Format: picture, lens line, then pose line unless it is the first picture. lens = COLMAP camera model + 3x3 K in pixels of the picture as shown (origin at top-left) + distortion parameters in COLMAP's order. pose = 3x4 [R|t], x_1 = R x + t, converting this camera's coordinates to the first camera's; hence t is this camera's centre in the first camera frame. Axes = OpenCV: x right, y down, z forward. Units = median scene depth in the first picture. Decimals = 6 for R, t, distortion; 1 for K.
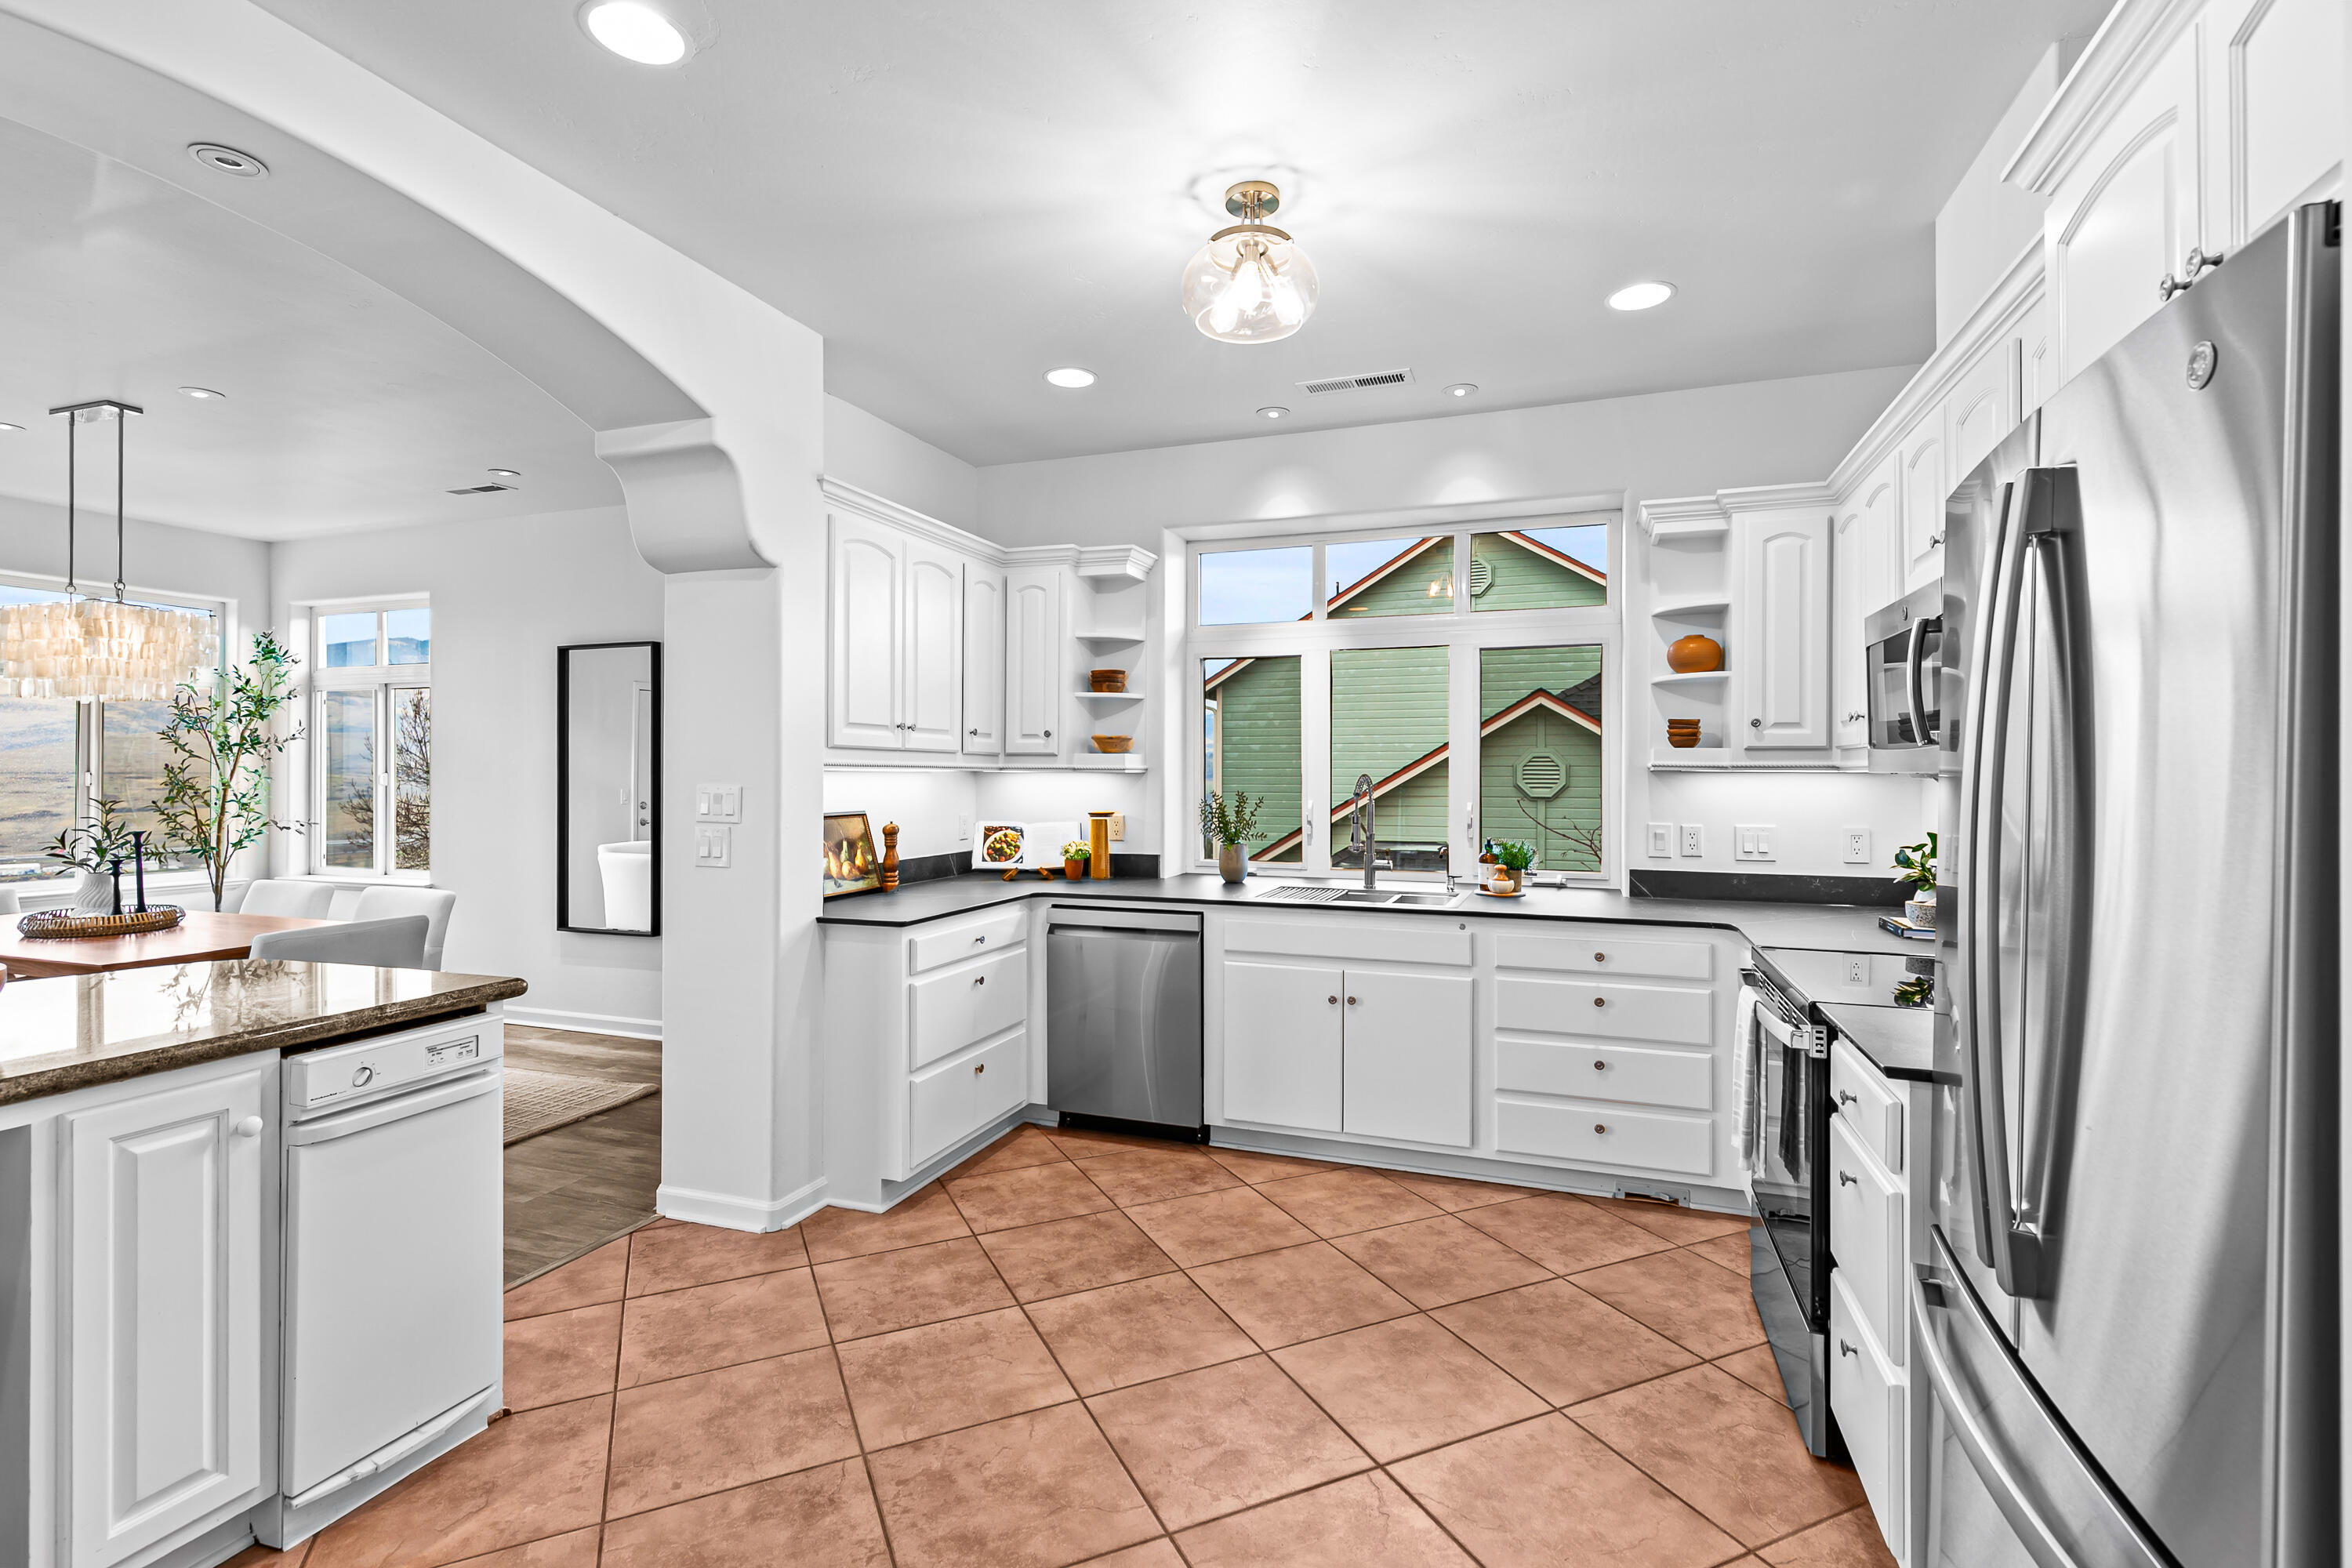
lens RADIAL K [[1073.0, 0, 1176.7], [0, 1073.0, 778.6], [0, 0, 1]] dist [0.009332, -0.000122]
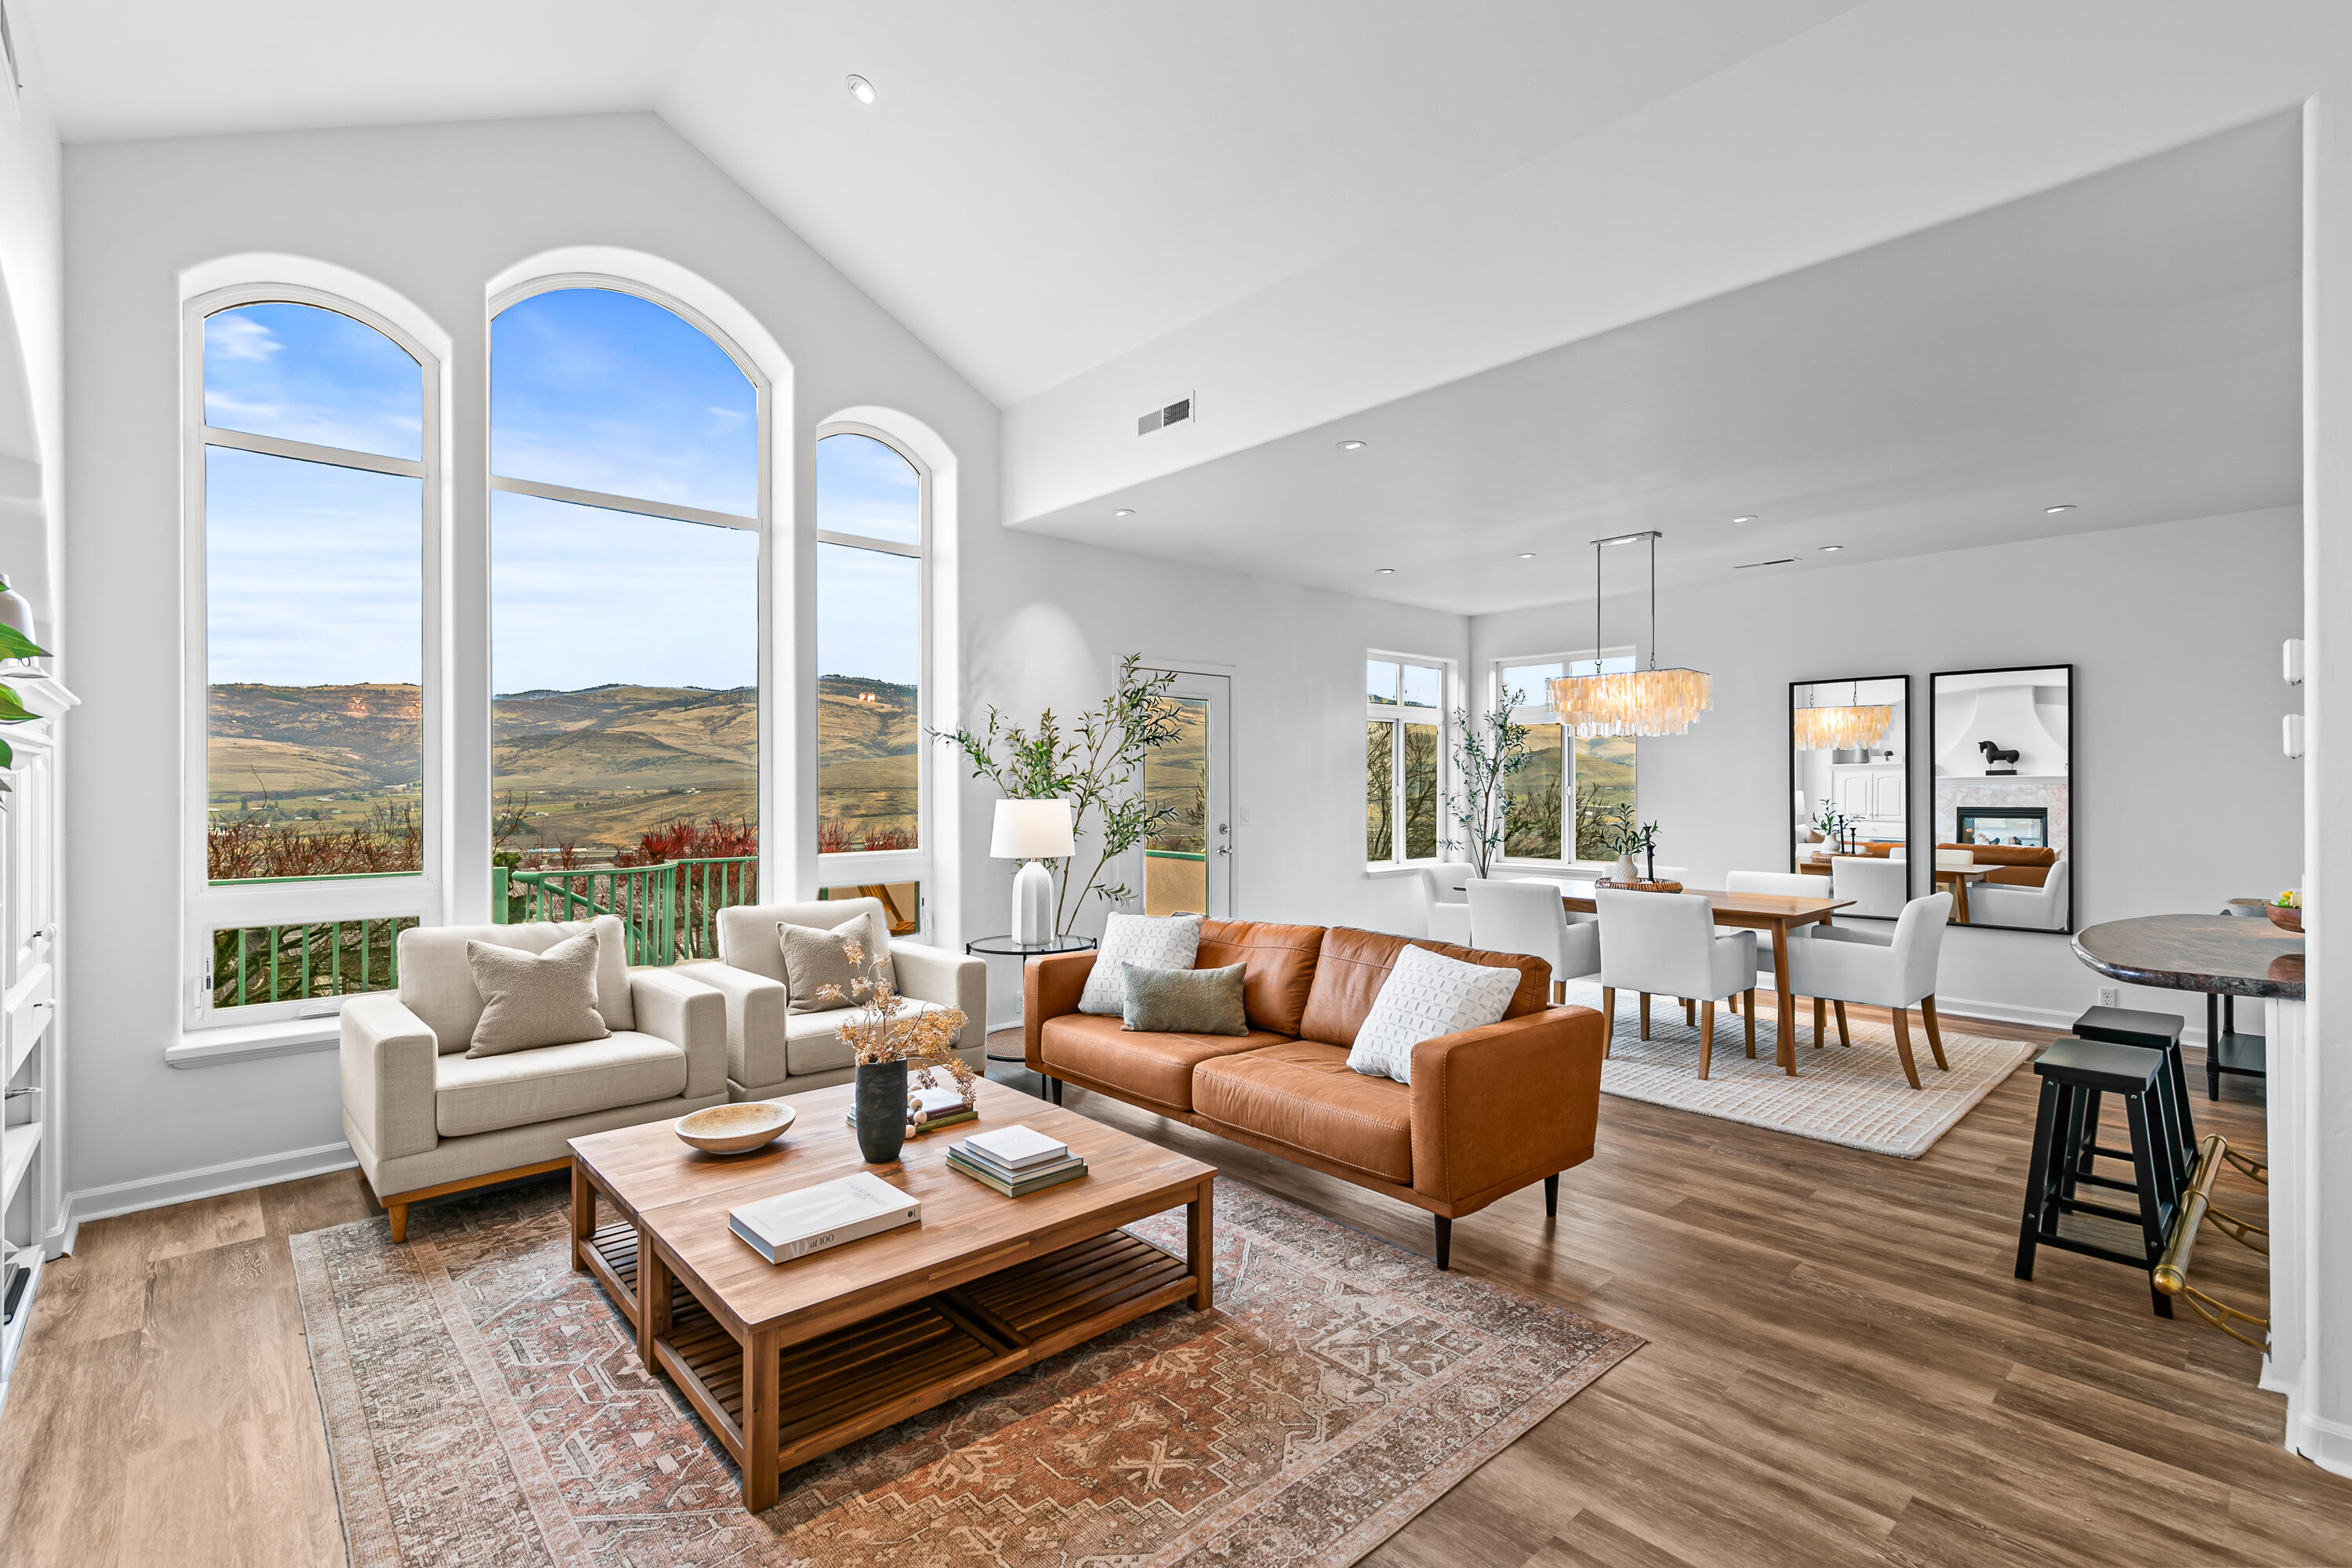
lens RADIAL K [[1067.6, 0, 1184.1], [0, 1067.6, 788.6], [0, 0, 1]] dist [0.007103, 0.000079]
pose [[0.889327, -0.001790, -0.457267, -0.927178], [-0.000675, 0.999986, -0.005227, 0.007453], [0.457270, 0.004957, 0.889314, -0.598530]]
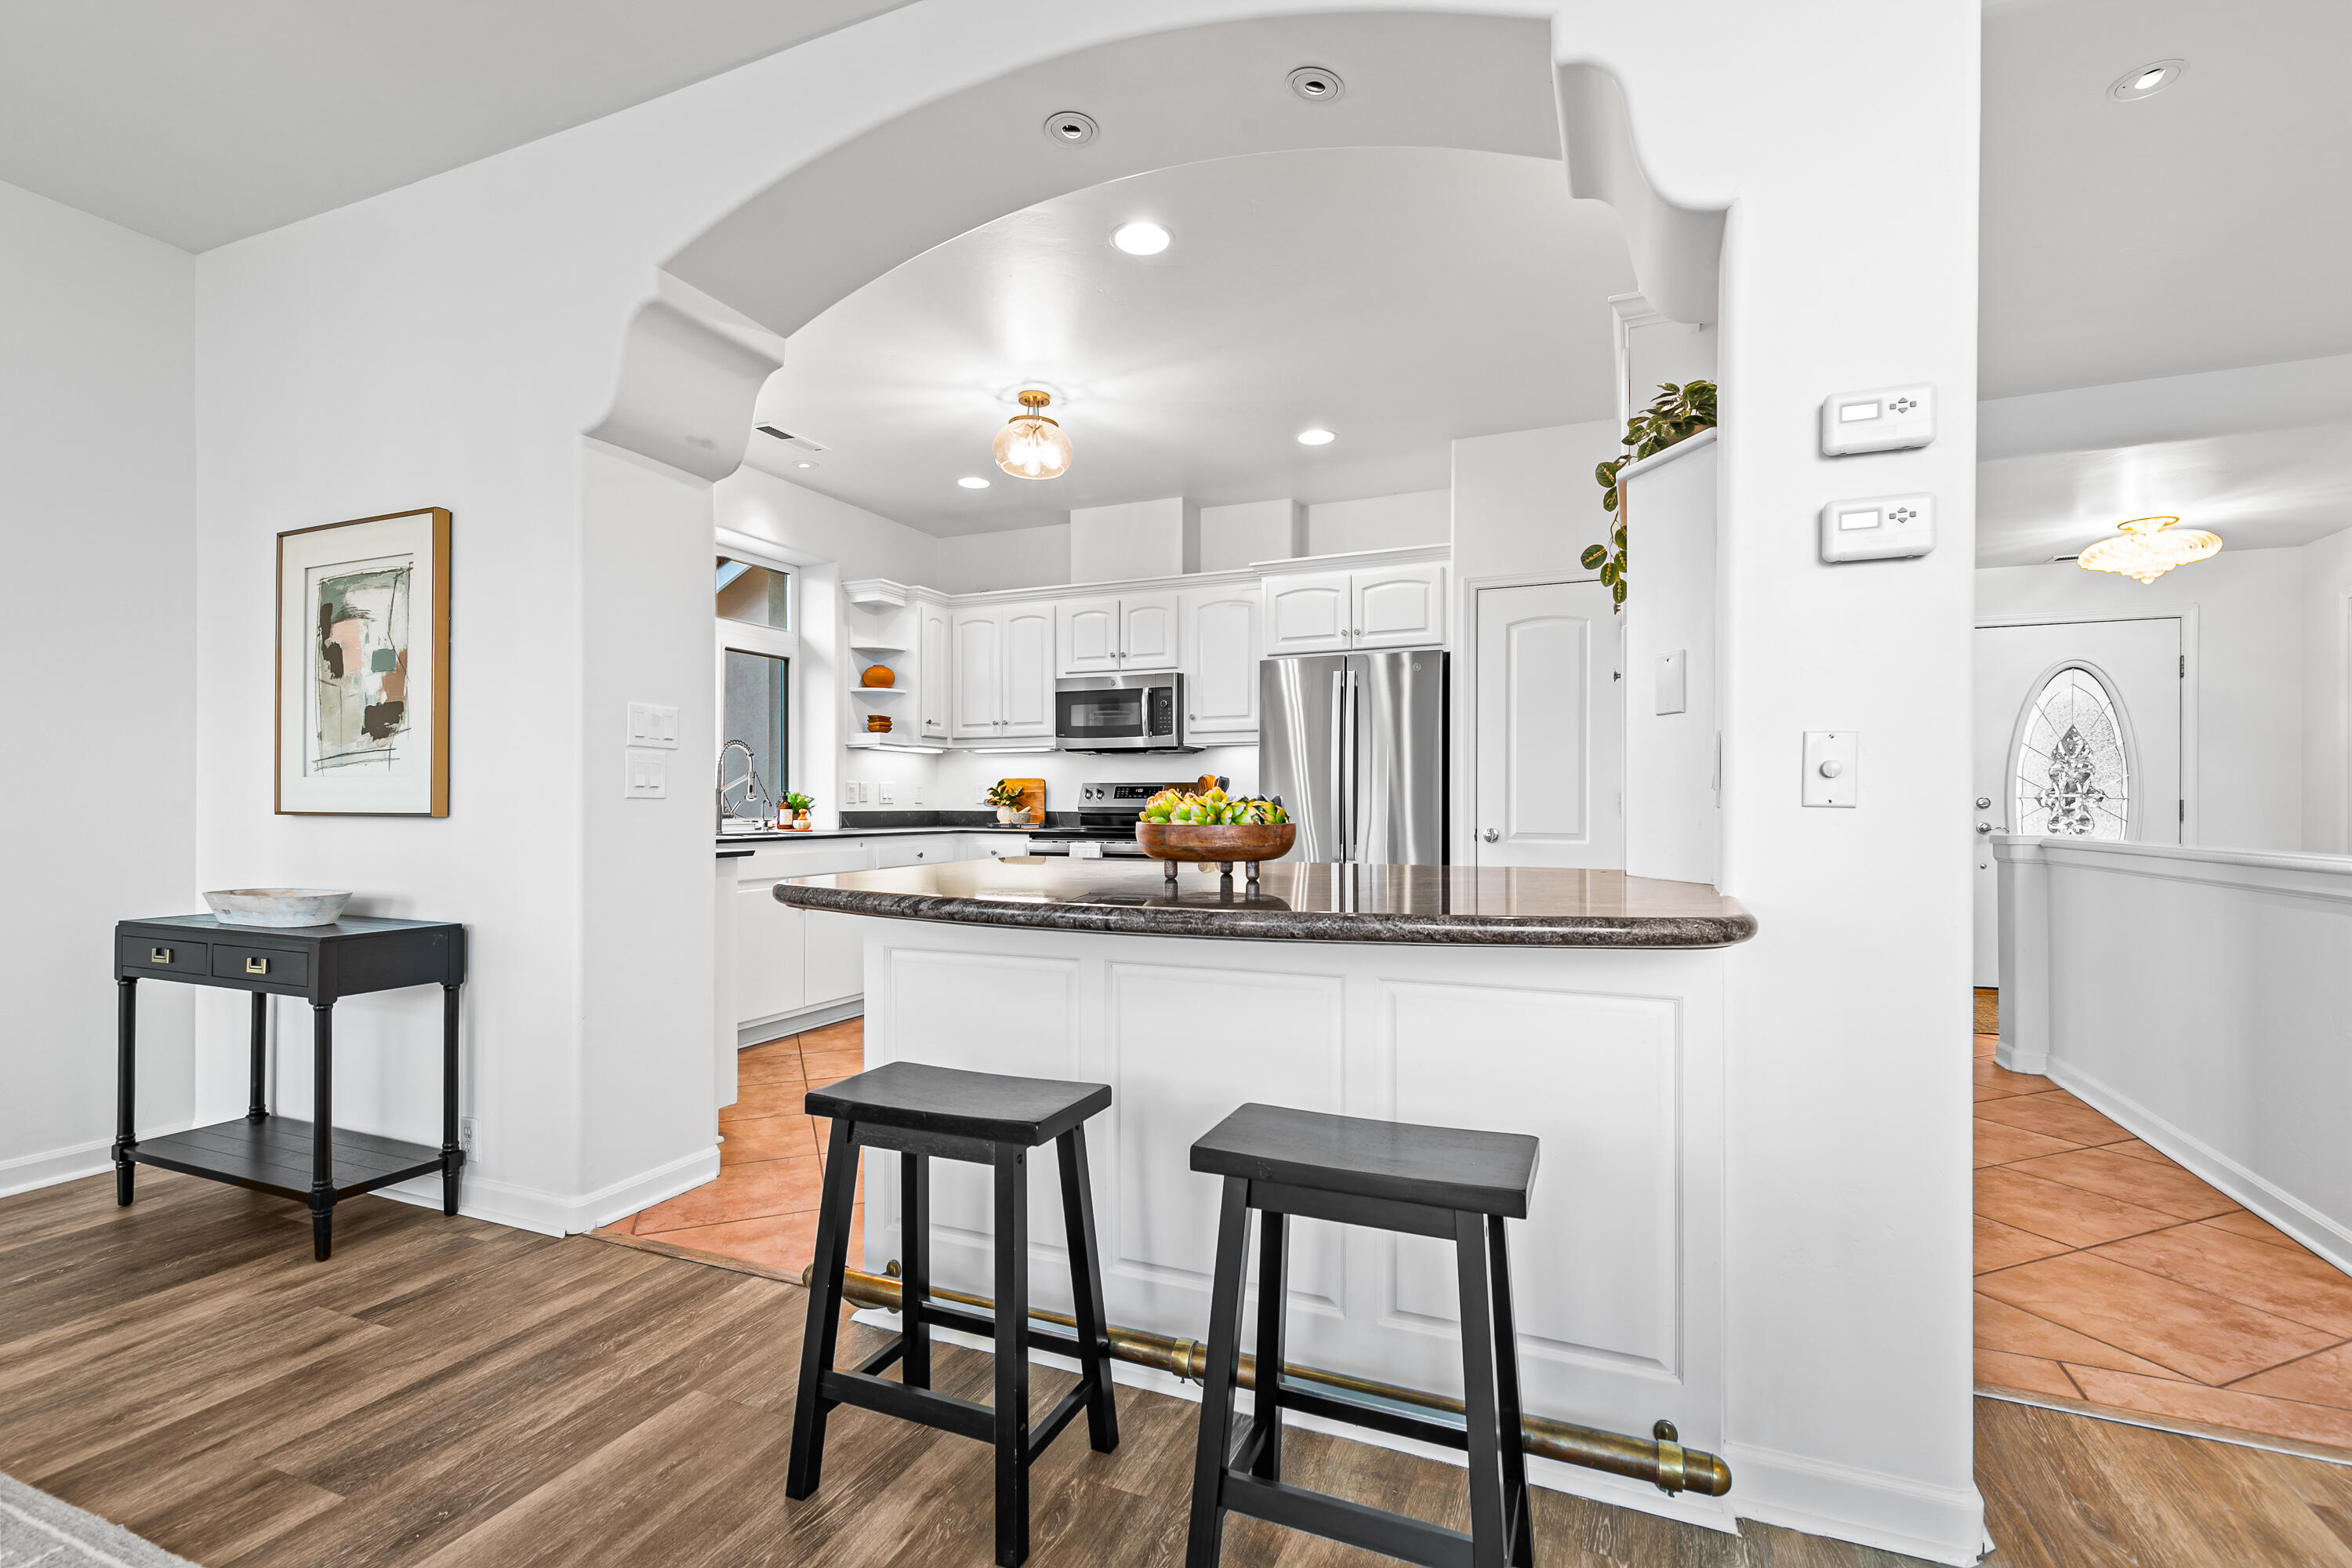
lens RADIAL K [[1068.4, 0, 1186.0], [0, 1068.4, 808.2], [0, 0, 1]] dist [0.010071, -0.000335]
pose [[0.046650, -0.005461, 0.998896, -1.085785], [0.003686, 0.999979, 0.005295, 0.074728], [-0.998904, 0.003435, 0.046670, 0.444908]]
